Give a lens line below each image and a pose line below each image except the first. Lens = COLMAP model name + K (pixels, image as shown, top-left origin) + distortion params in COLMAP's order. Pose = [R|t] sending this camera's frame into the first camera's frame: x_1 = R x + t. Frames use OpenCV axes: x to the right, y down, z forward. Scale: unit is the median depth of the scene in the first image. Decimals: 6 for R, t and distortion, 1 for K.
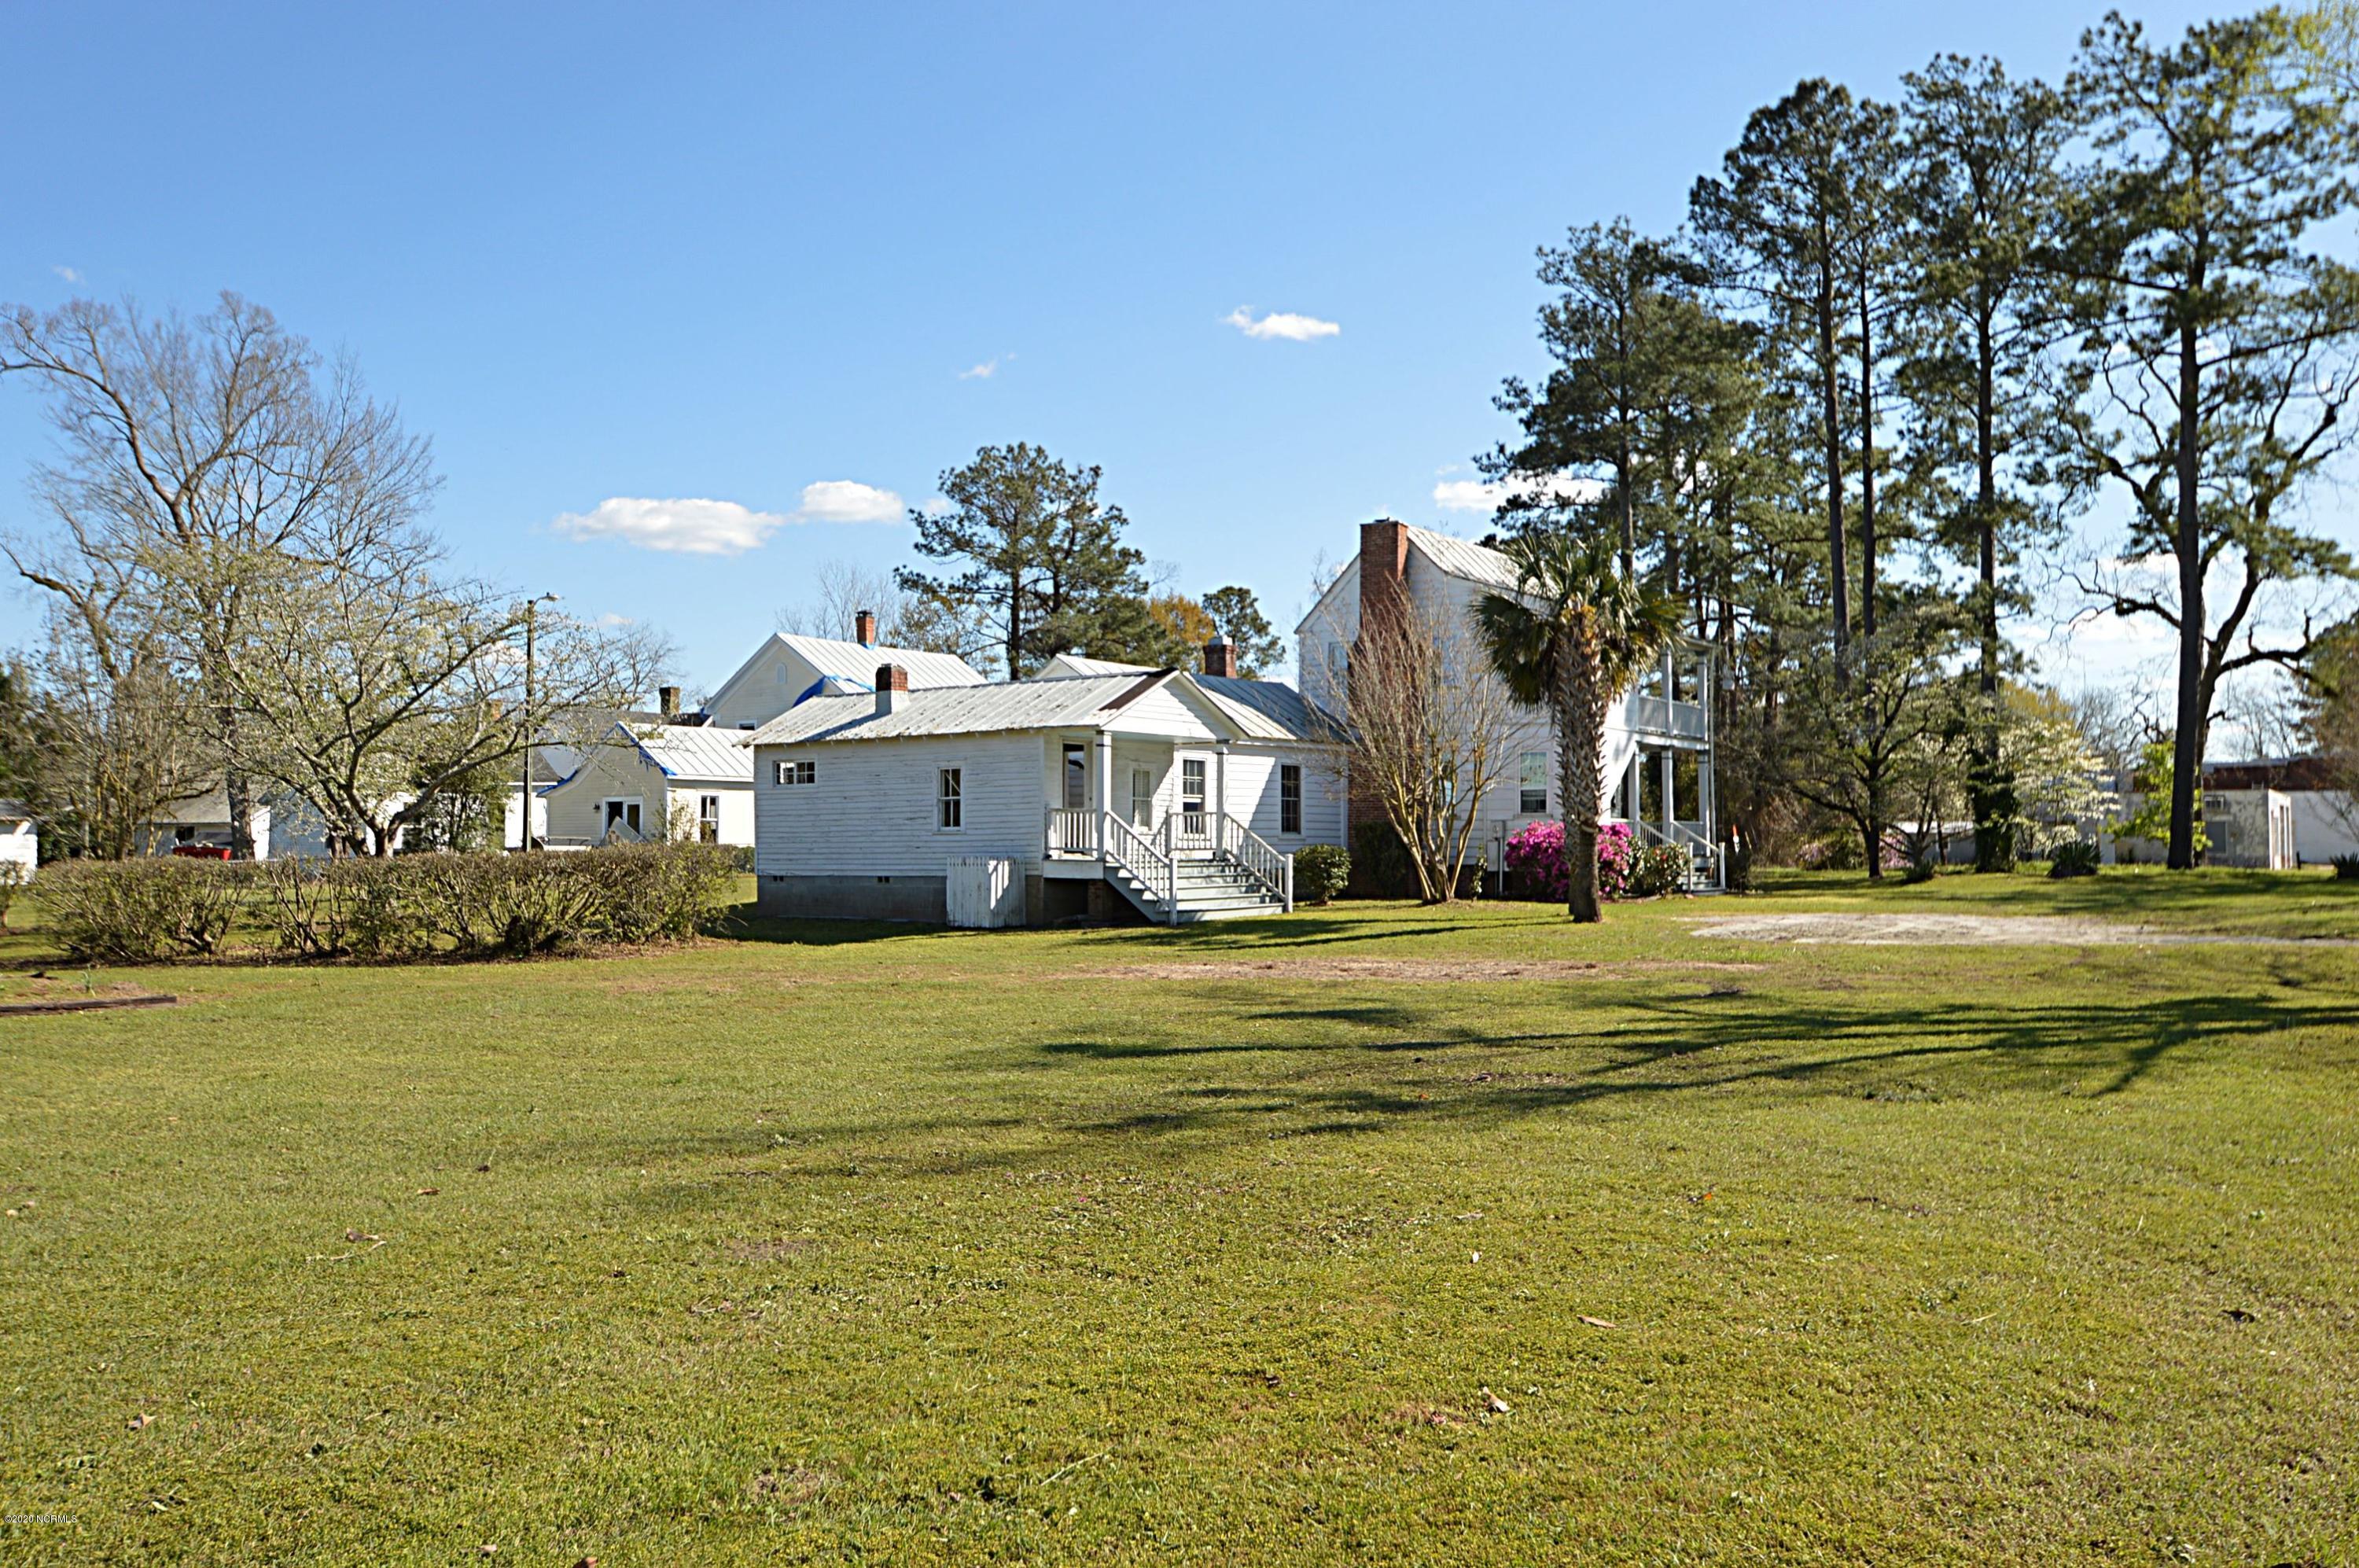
lens RADIAL K [[1819.9, 0, 1191.2], [0, 1819.9, 718.6], [0, 0, 1]] dist [-0.058223, 0.022089]
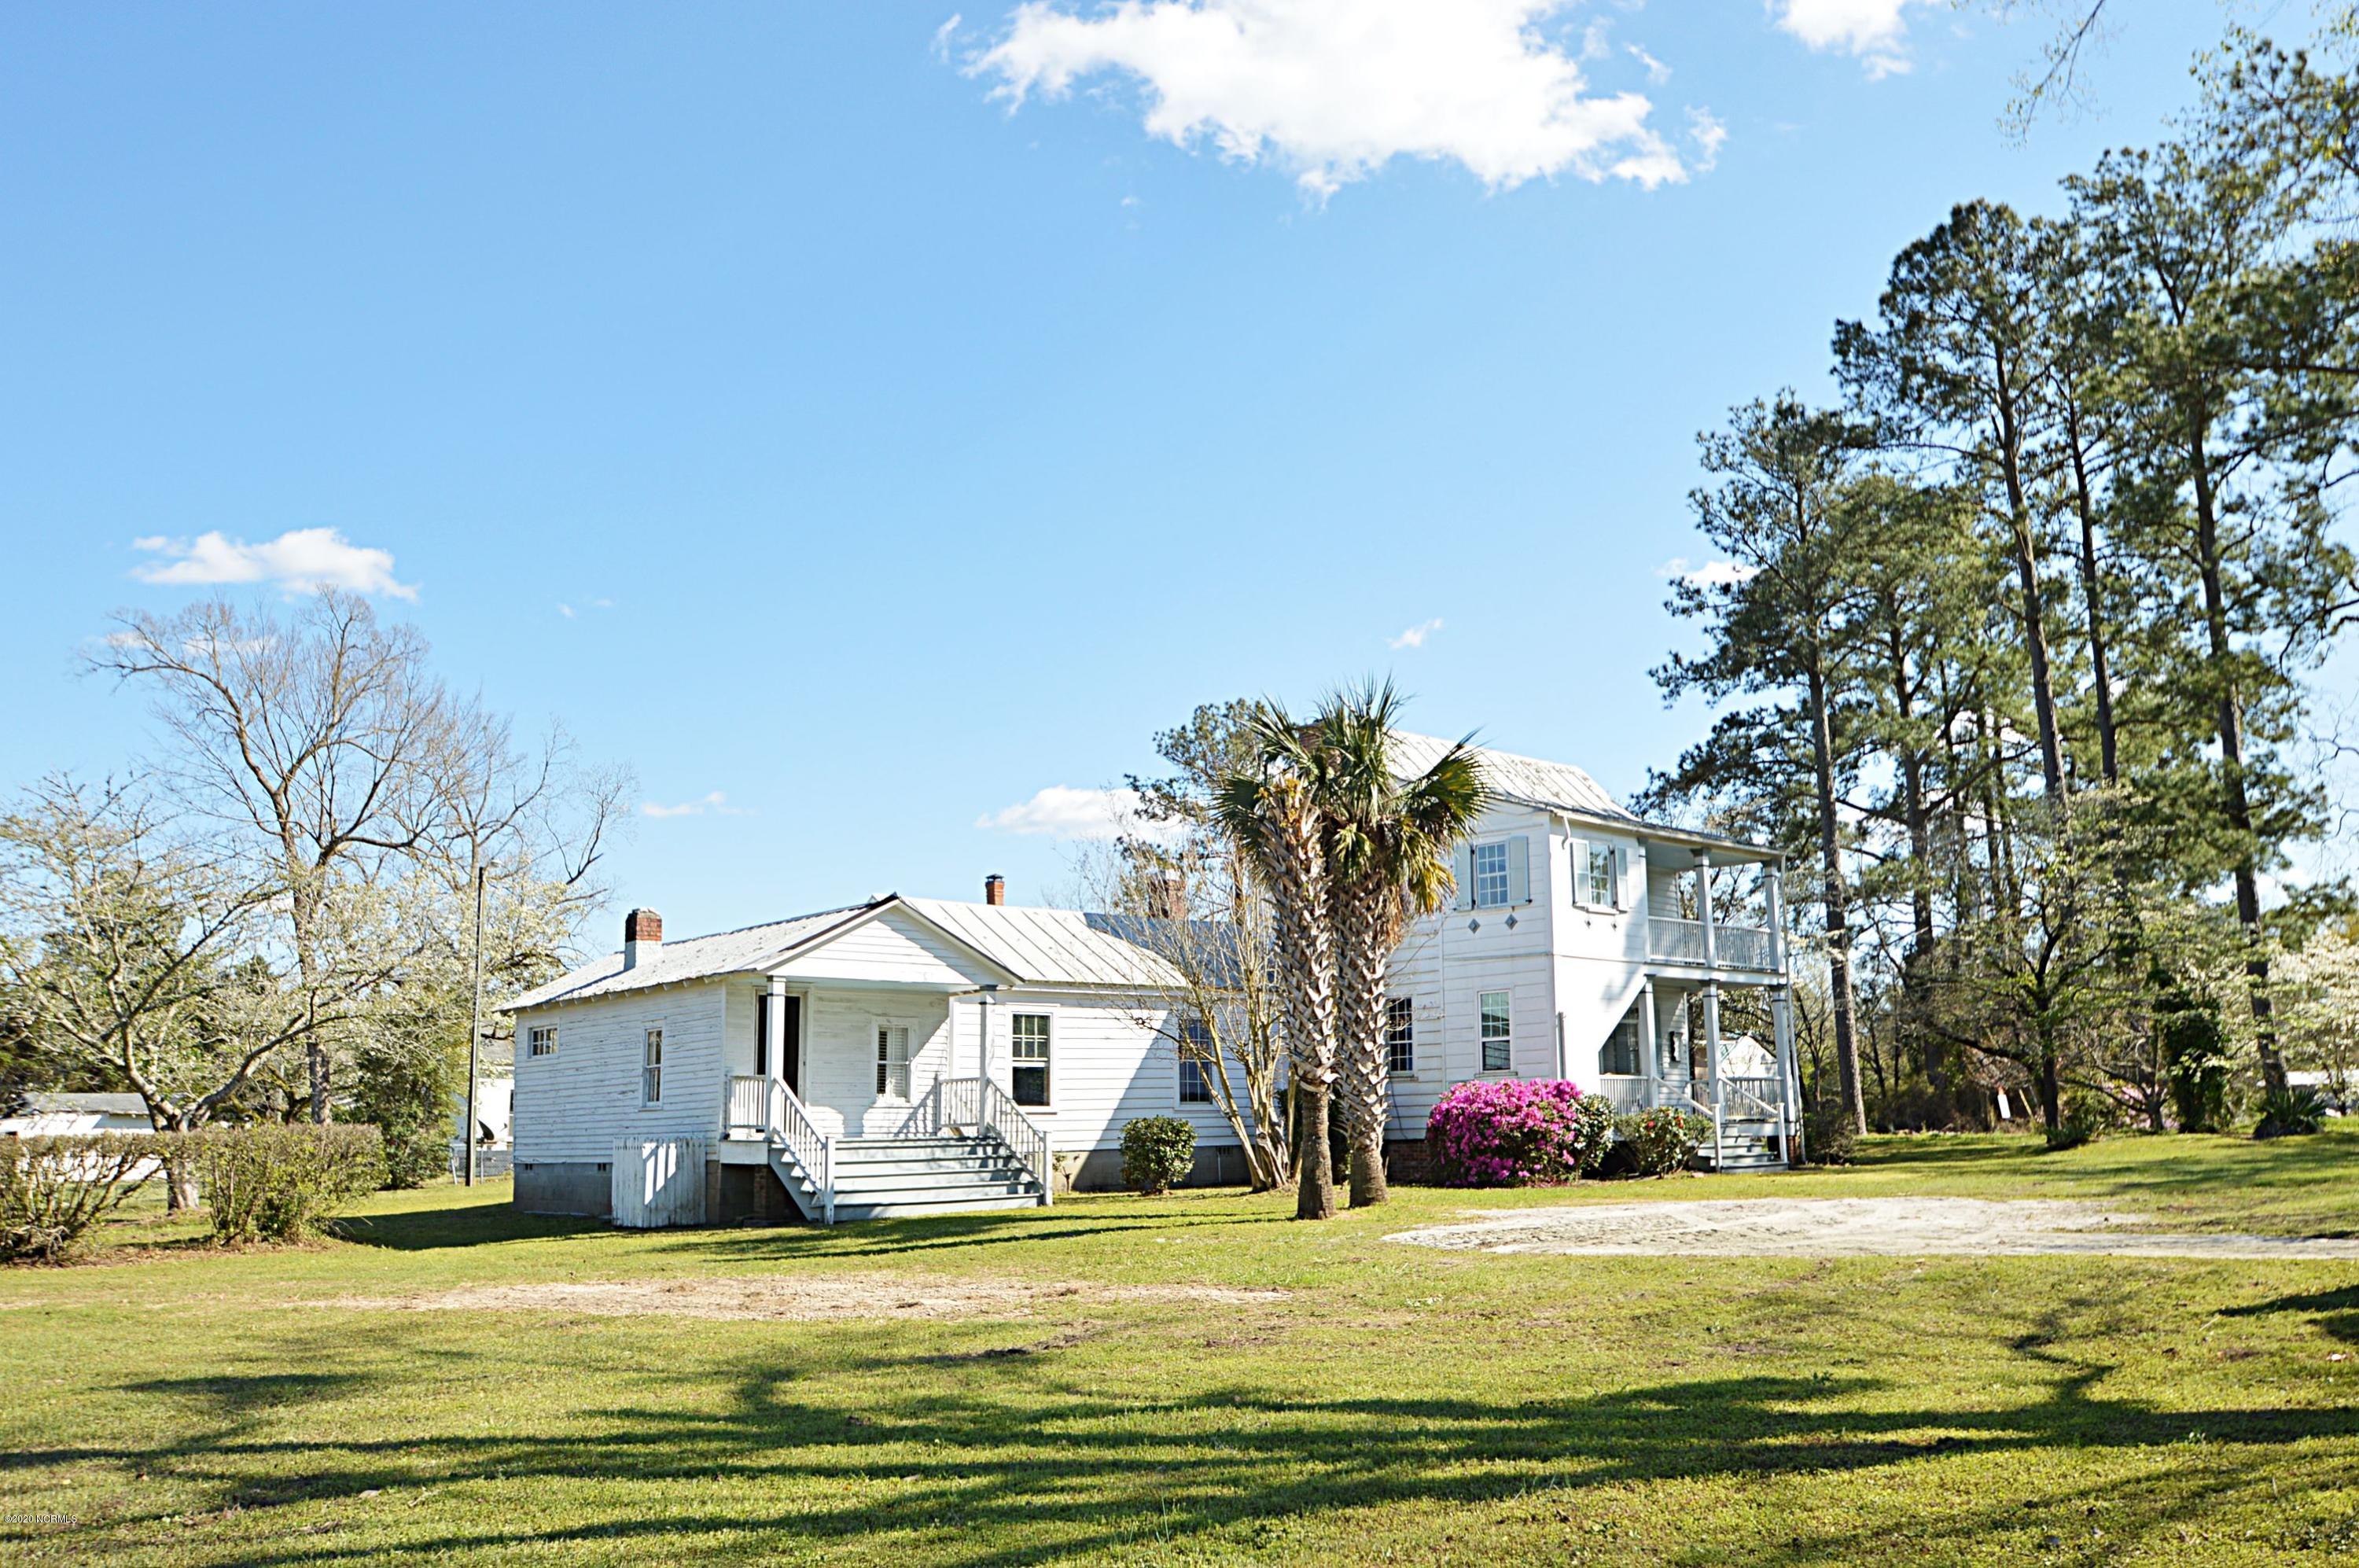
lens RADIAL K [[1819.9, 0, 1205.8], [0, 1819.9, 743.7], [0, 0, 1]] dist [-0.058223, 0.022089]
pose [[0.977432, -0.061692, -0.202041, 0.158311], [0.033236, 0.989406, -0.141318, 0.012745], [0.208619, 0.131414, 0.969128, 0.131557]]
